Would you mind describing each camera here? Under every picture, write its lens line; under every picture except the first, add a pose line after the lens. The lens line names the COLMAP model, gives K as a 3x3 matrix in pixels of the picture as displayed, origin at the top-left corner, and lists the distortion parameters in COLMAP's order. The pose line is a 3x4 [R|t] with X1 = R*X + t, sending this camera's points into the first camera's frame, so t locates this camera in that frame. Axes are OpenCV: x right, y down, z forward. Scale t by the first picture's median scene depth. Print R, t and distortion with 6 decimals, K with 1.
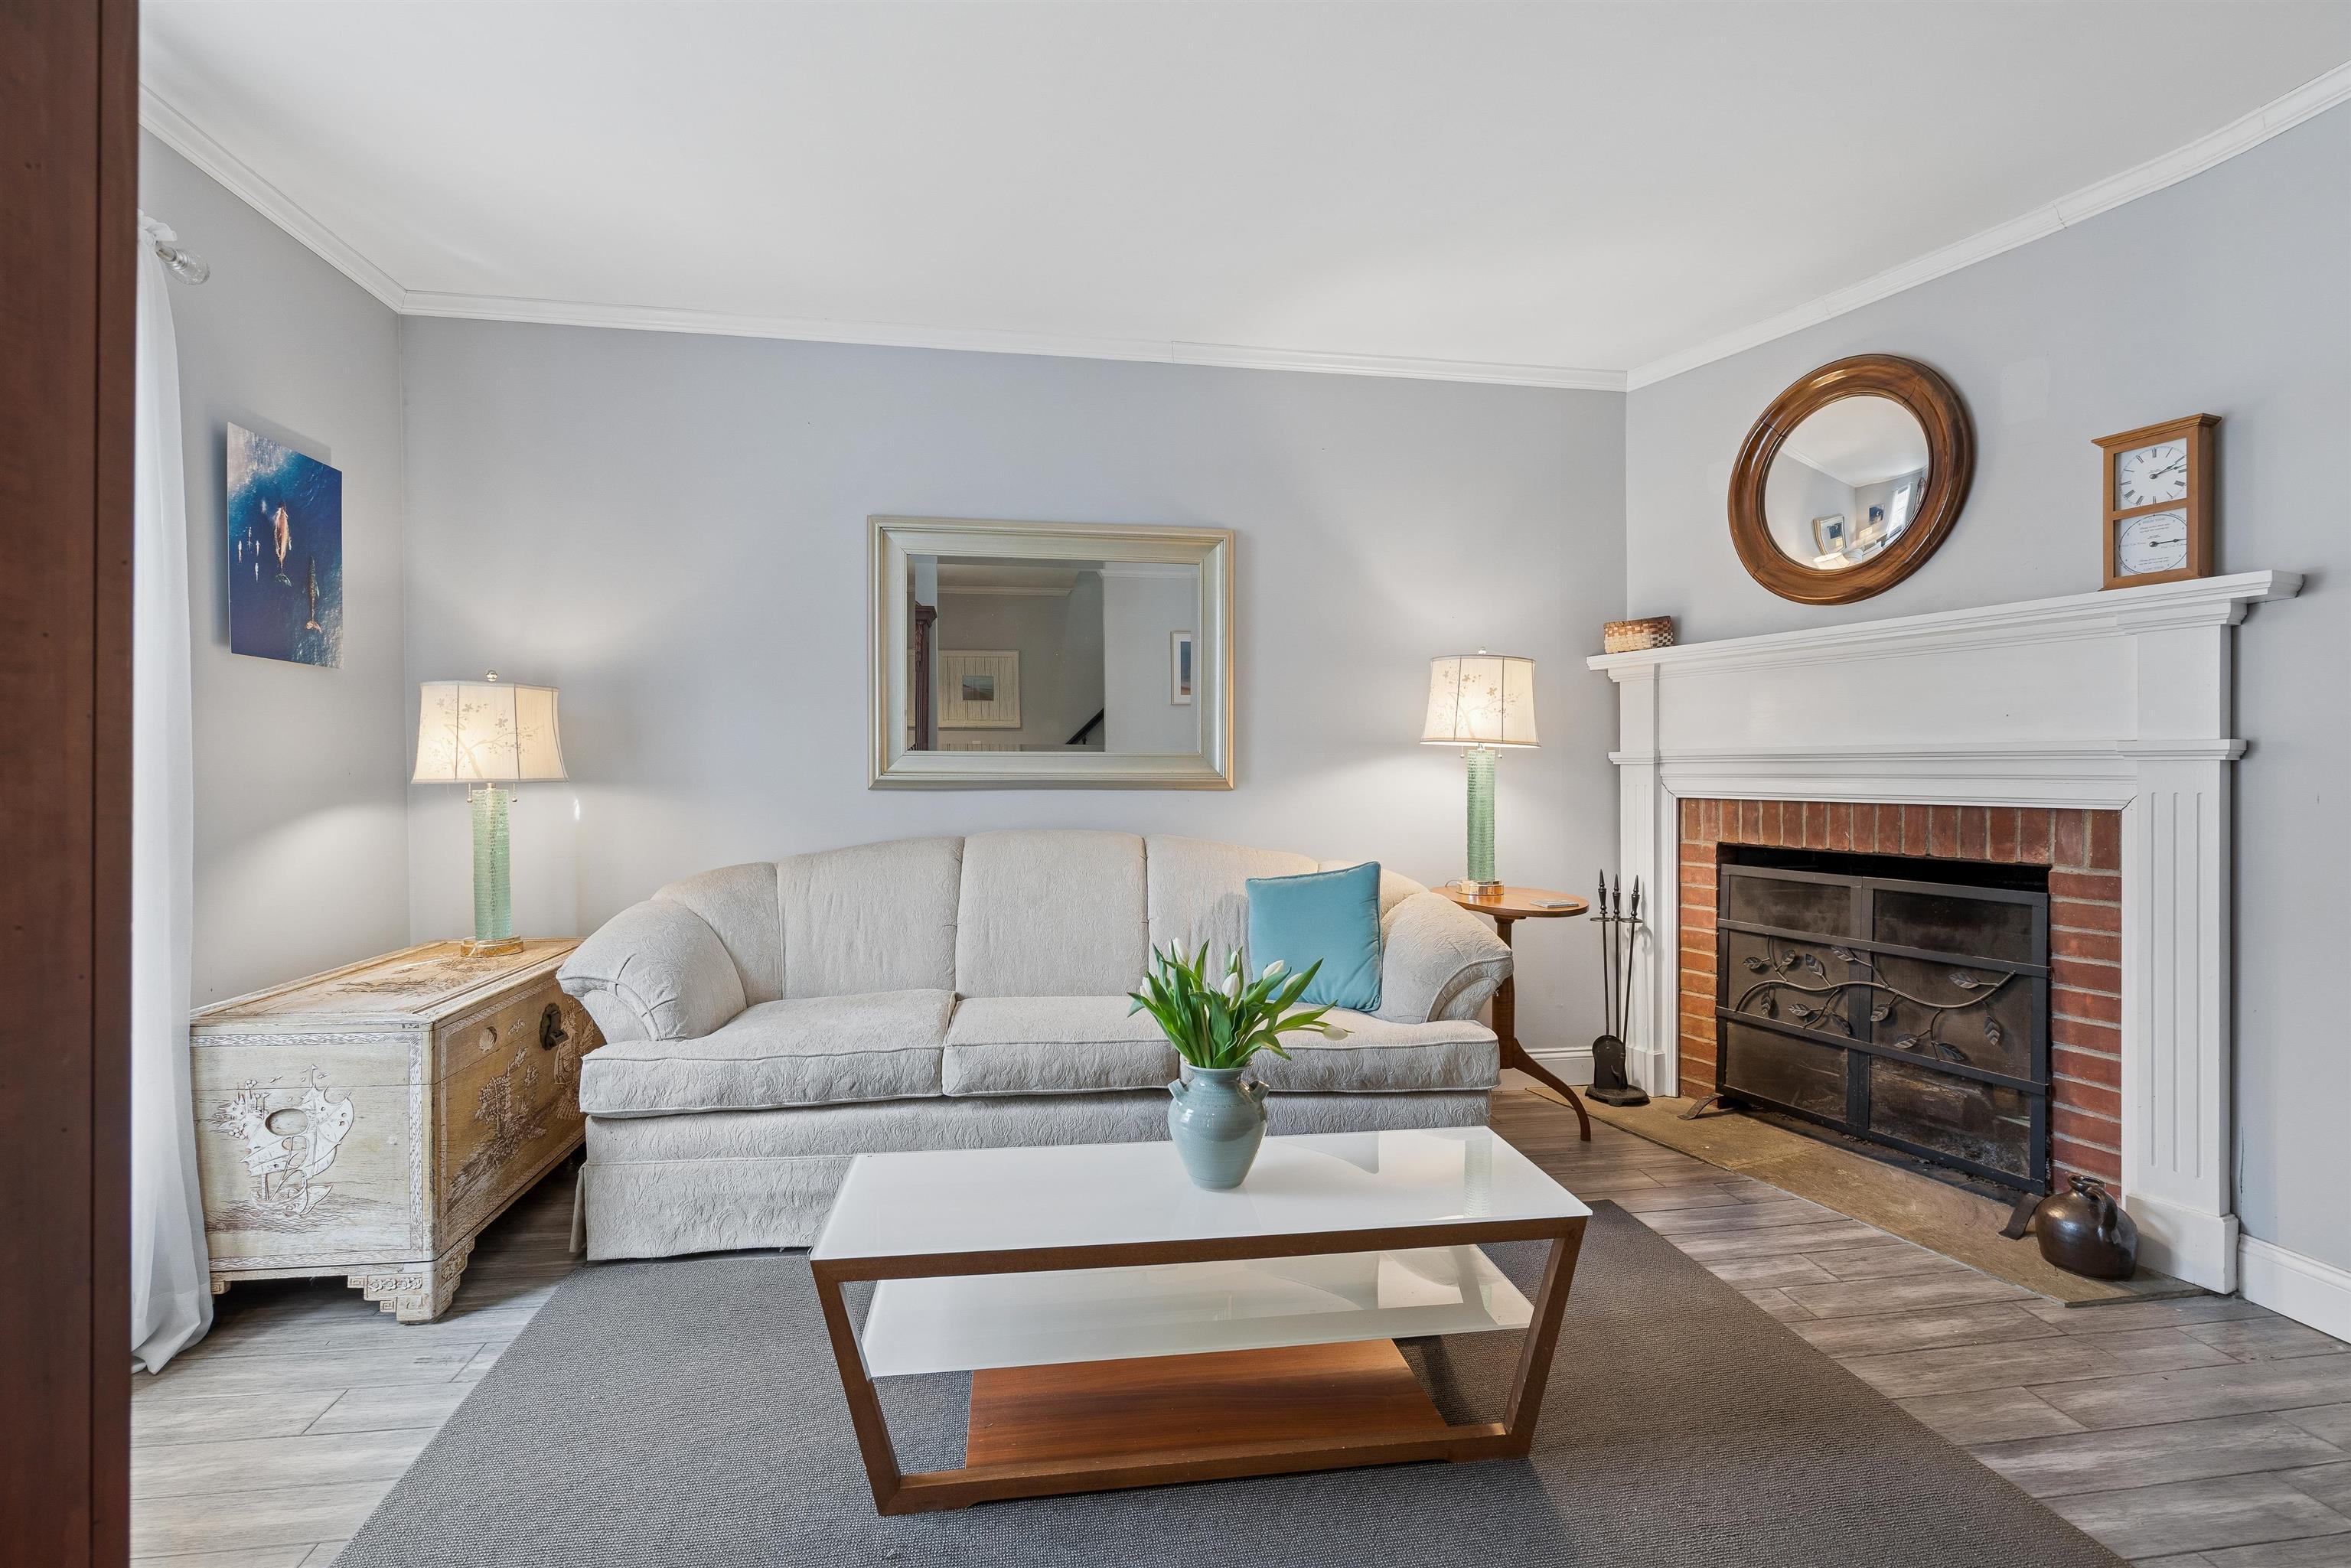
lens RADIAL K [[1042.2, 0, 1183.8], [0, 1042.2, 775.8], [0, 0, 1]] dist [-0.004346, 0.002659]
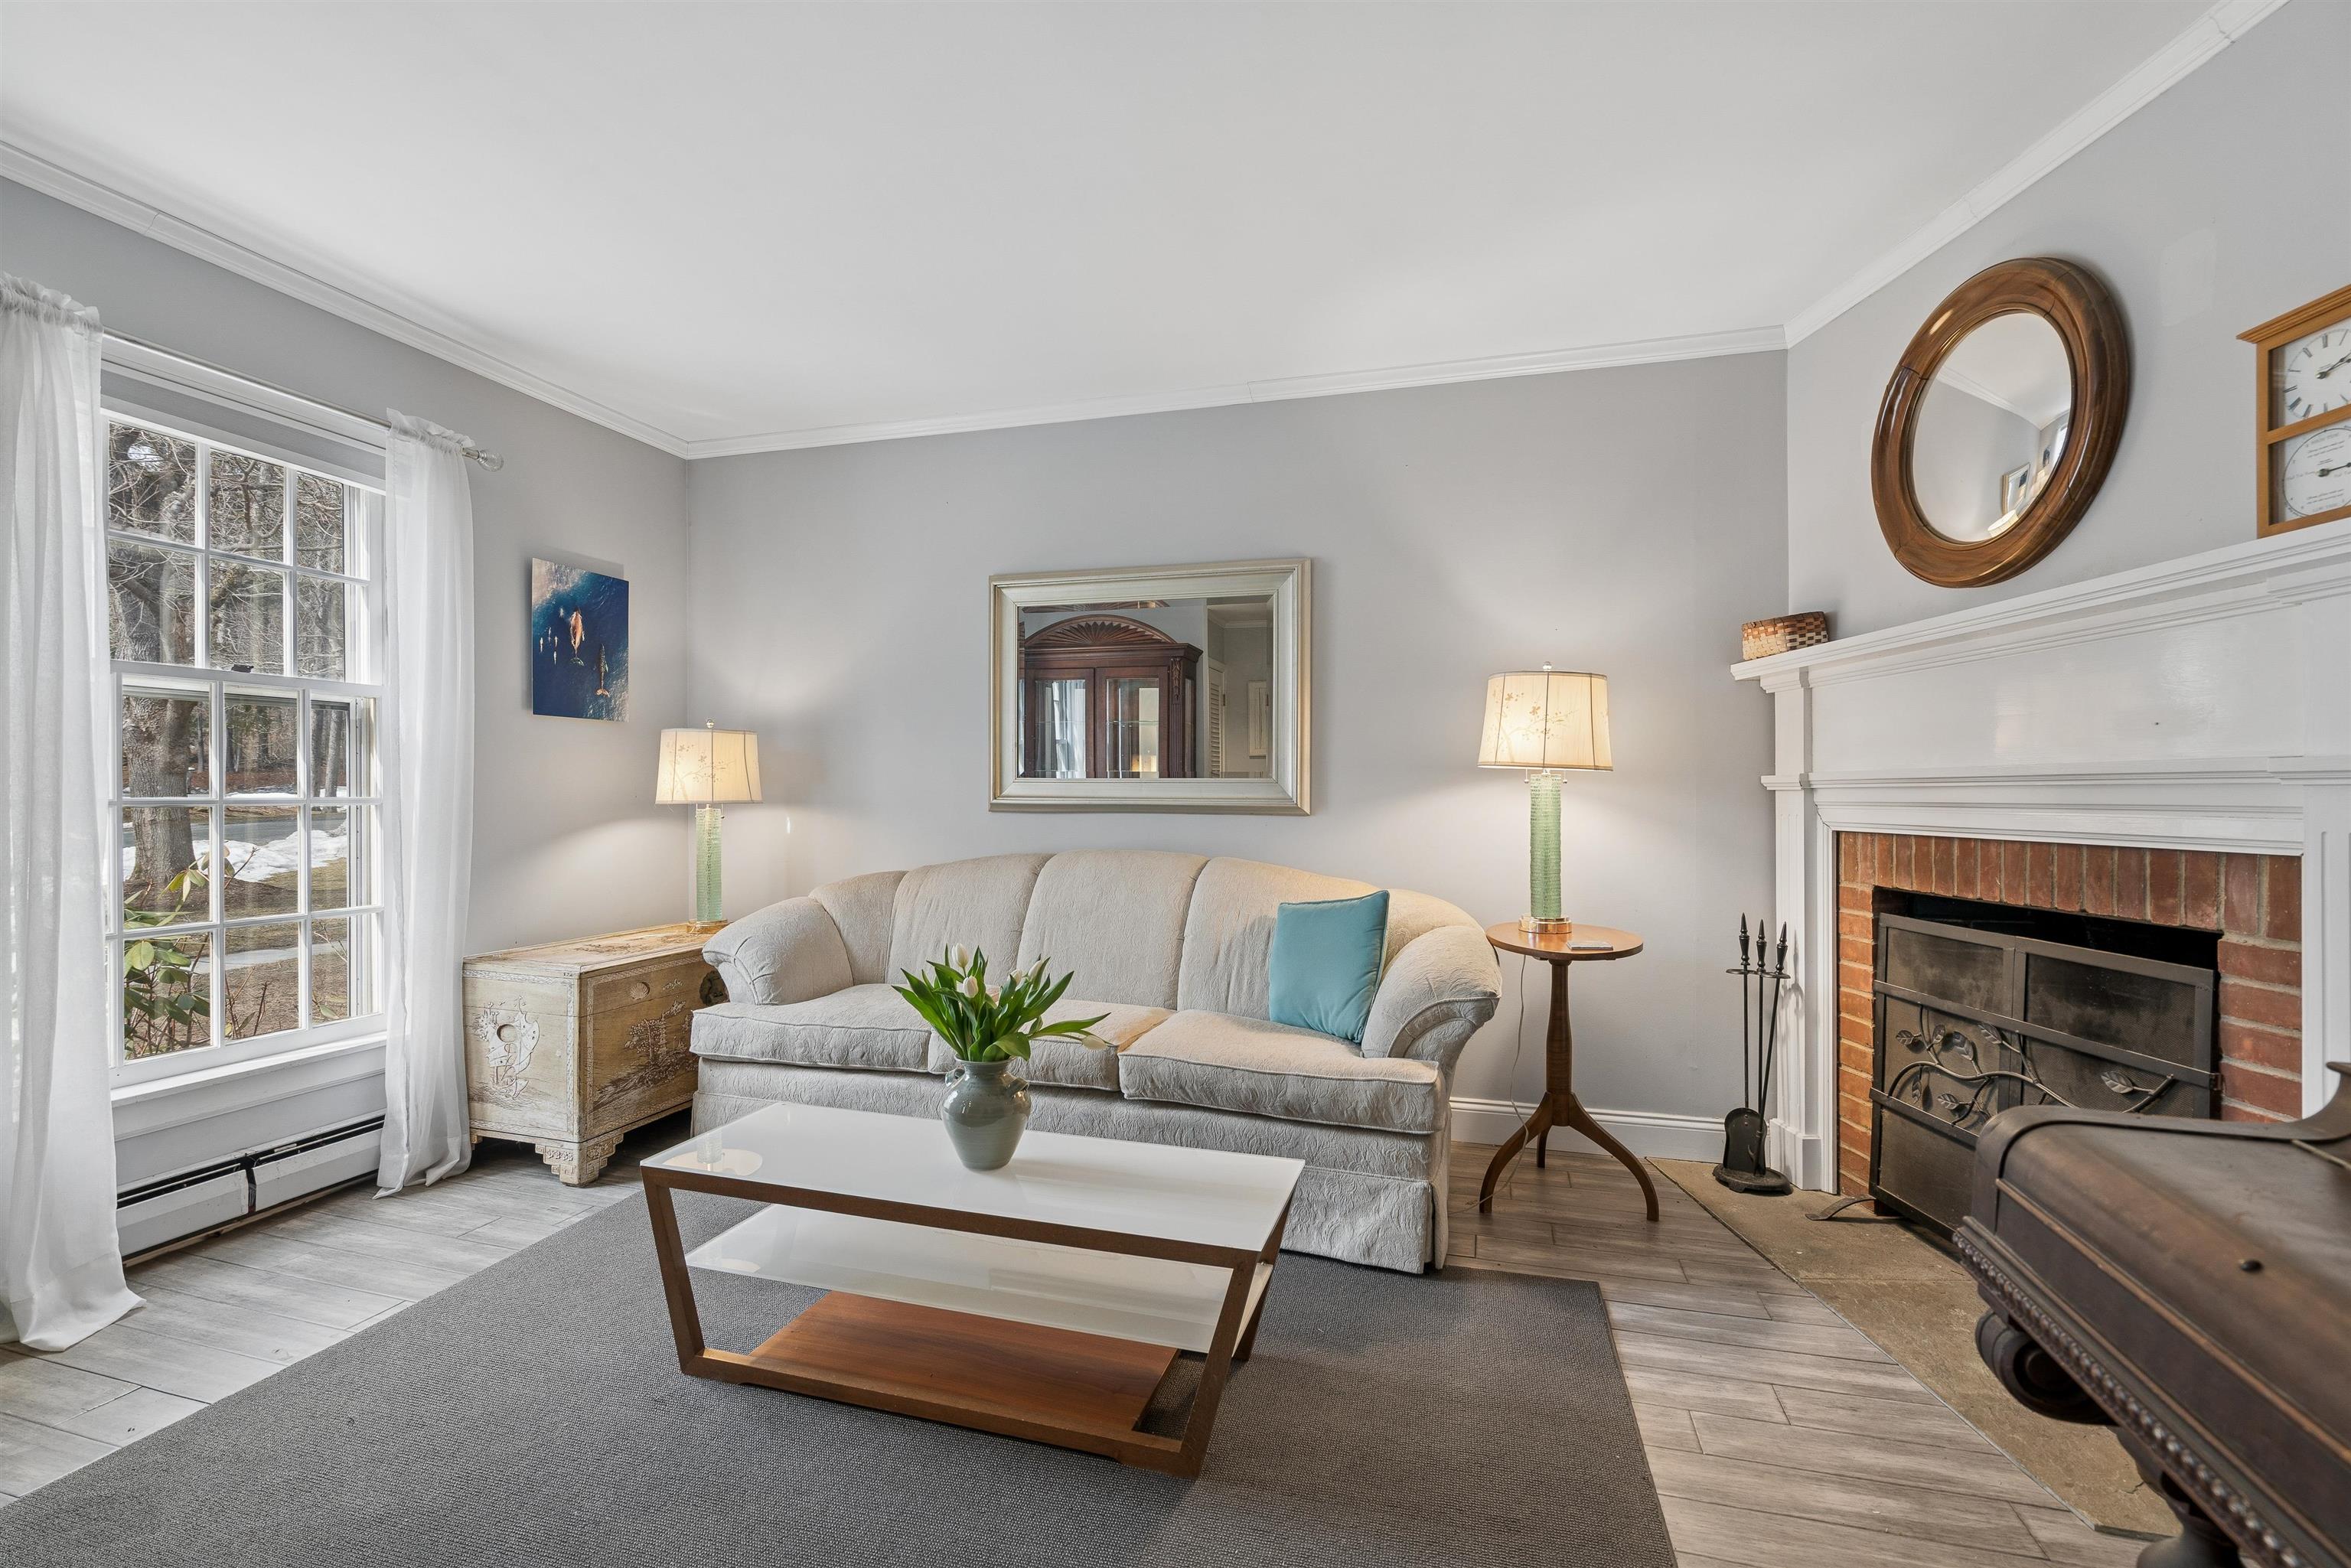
lens RADIAL K [[1042.2, 0, 1194.5], [0, 1042.2, 790.9], [0, 0, 1]] dist [-0.004346, 0.002659]
pose [[0.907593, 0.000469, -0.419851, 0.485767], [-0.004170, 0.999960, -0.007898, -0.001928], [0.419831, 0.008919, 0.907559, 0.052399]]
